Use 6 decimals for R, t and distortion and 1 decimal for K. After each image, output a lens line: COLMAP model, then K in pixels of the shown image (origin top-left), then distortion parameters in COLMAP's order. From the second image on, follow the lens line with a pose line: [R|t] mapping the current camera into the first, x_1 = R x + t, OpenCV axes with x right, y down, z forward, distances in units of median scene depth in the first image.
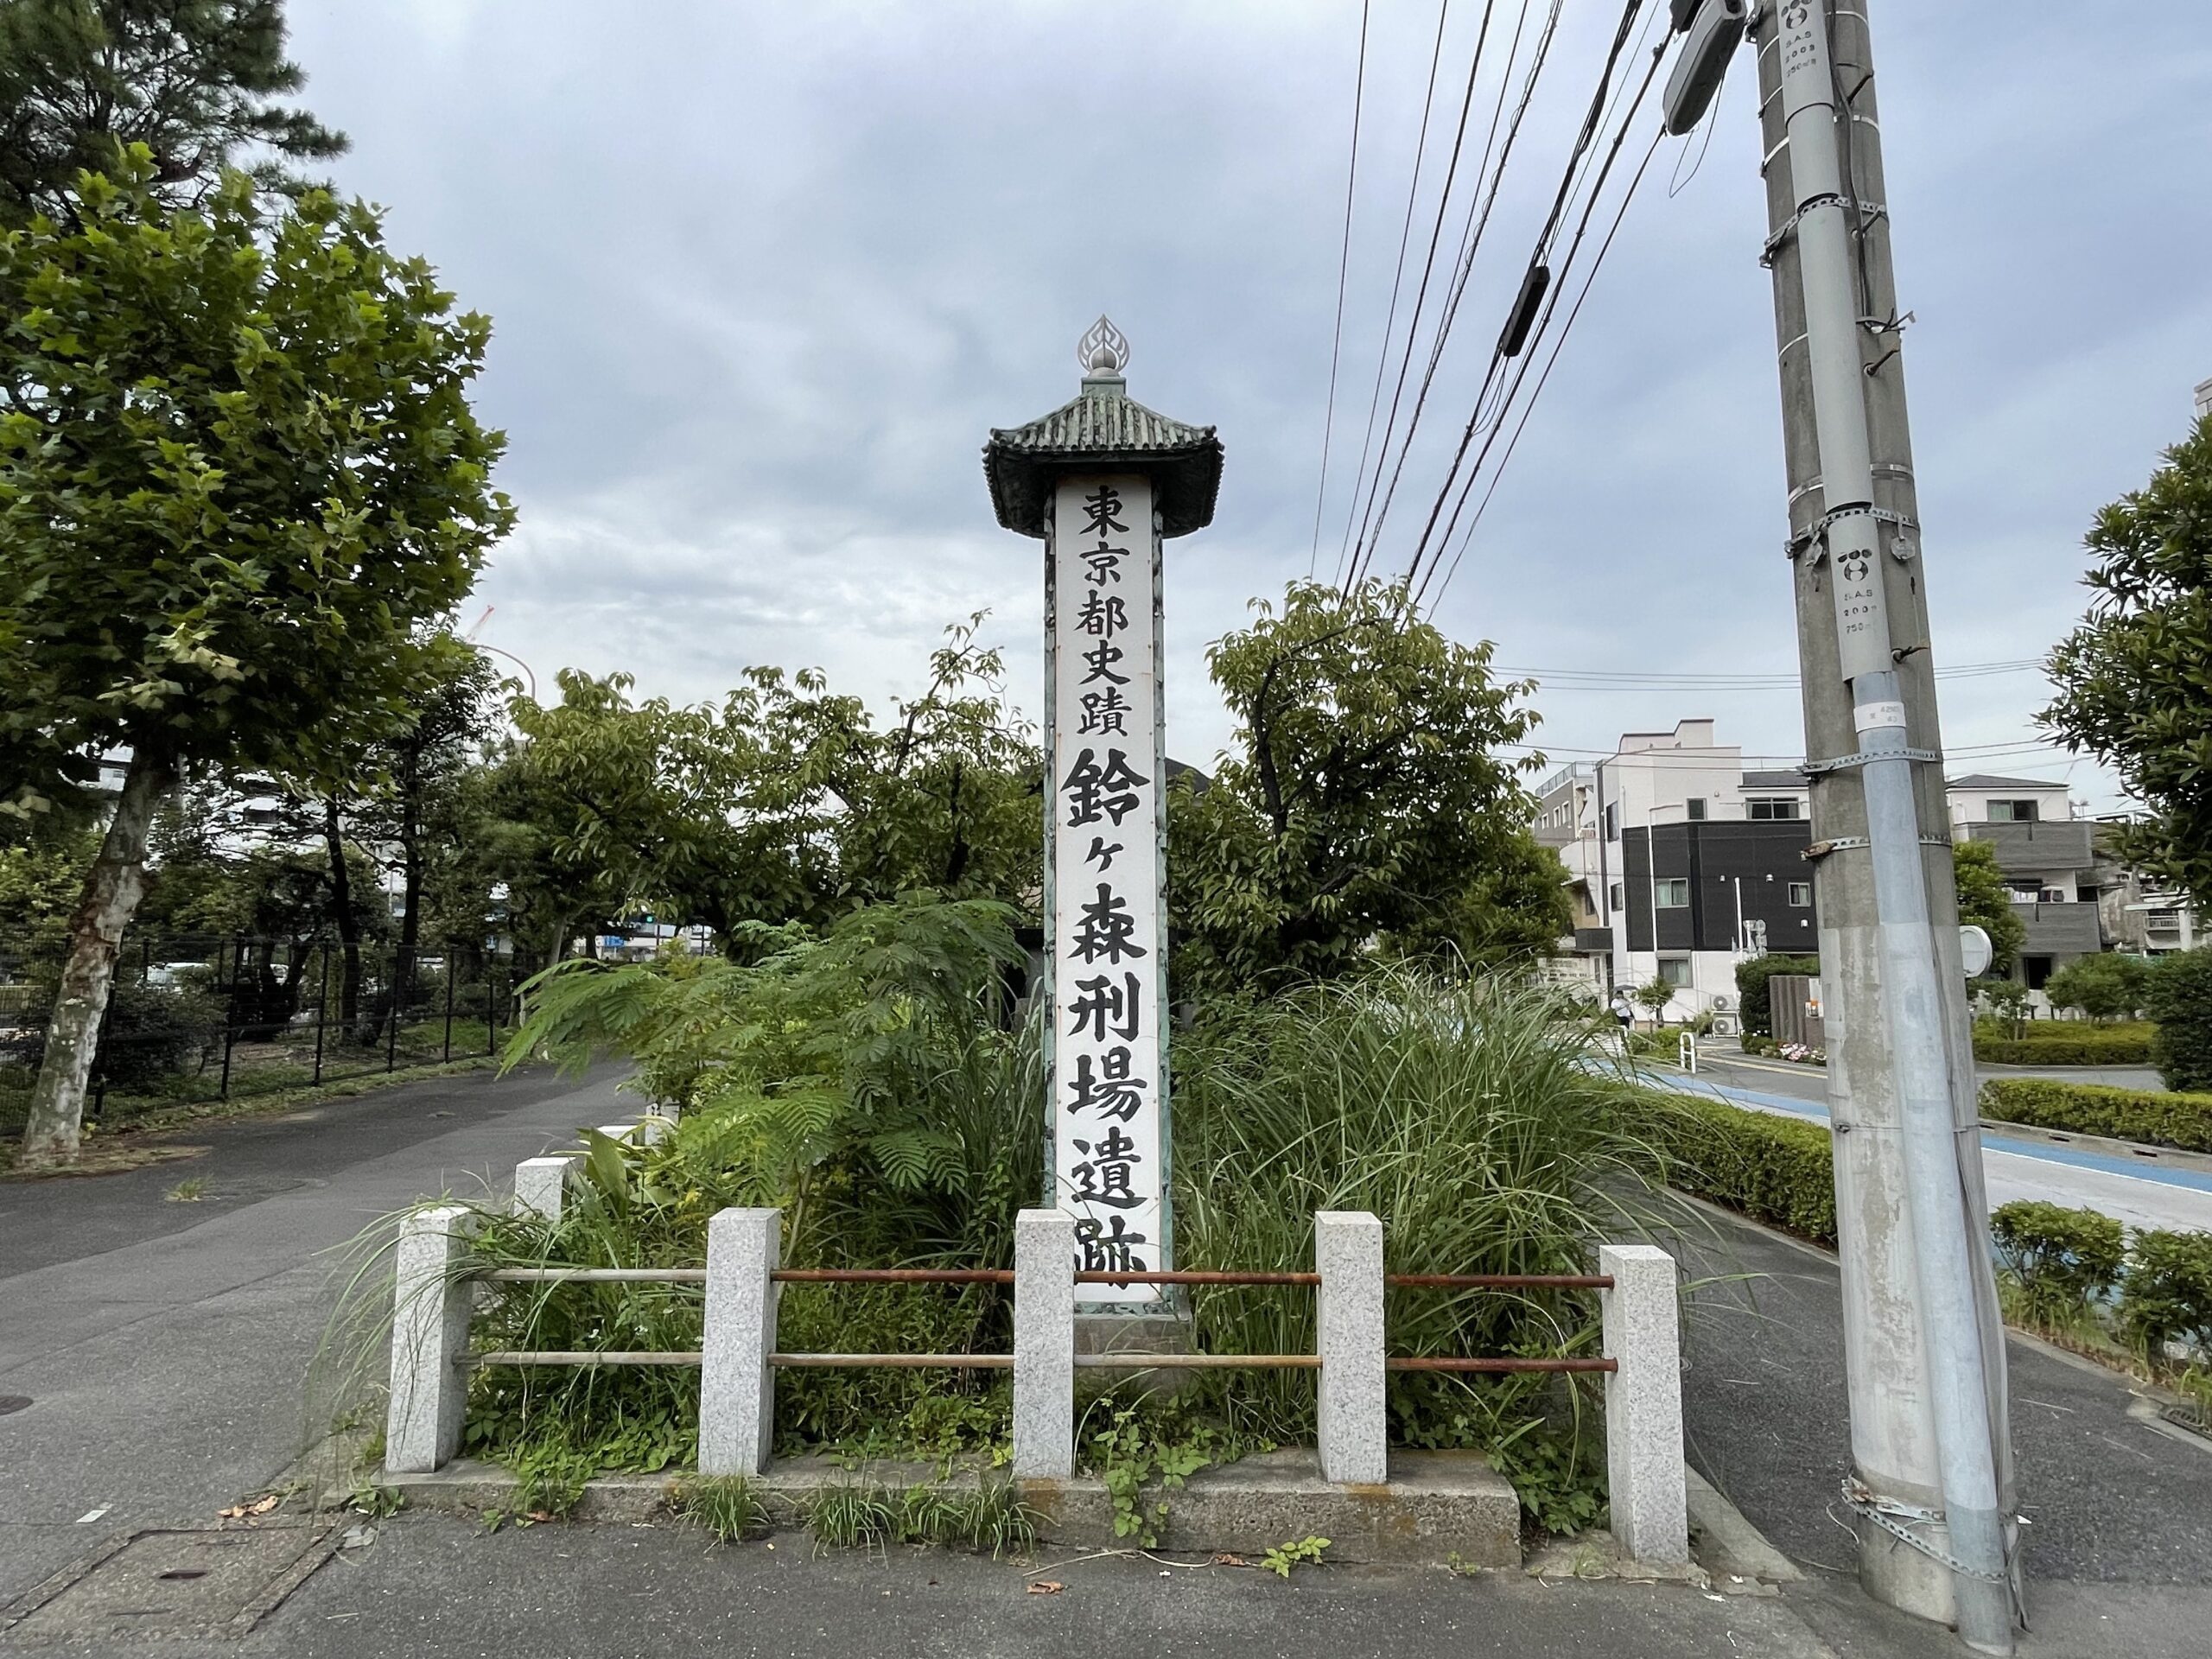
lens RADIAL K [[1173.5, 0, 1106.0], [0, 1173.5, 829.5], [0, 0, 1]] dist [-0.000561, 0.000115]
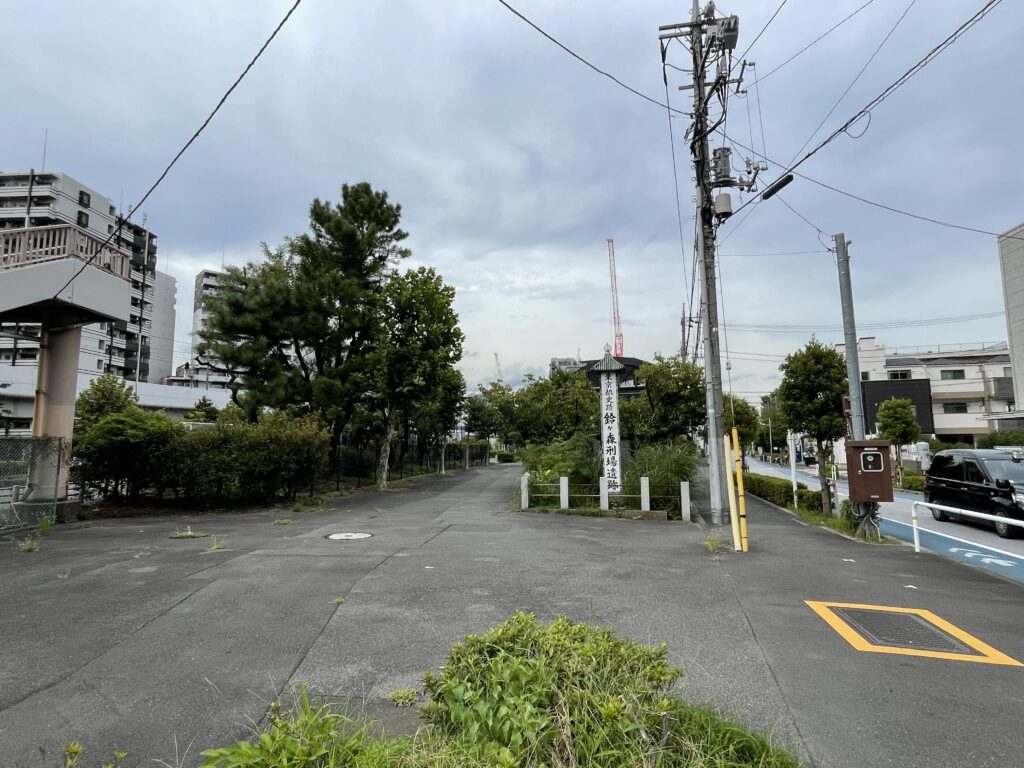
lens RADIAL K [[543.3, 0, 512.0], [0, 543.3, 384.0], [0, 0, 1]] dist [-0.000561, 0.000115]
pose [[0.983157, -0.029645, -0.180340, 0.015182], [0.030350, 0.999539, 0.001146, -0.273074], [0.180223, -0.006600, 0.983604, -2.347294]]
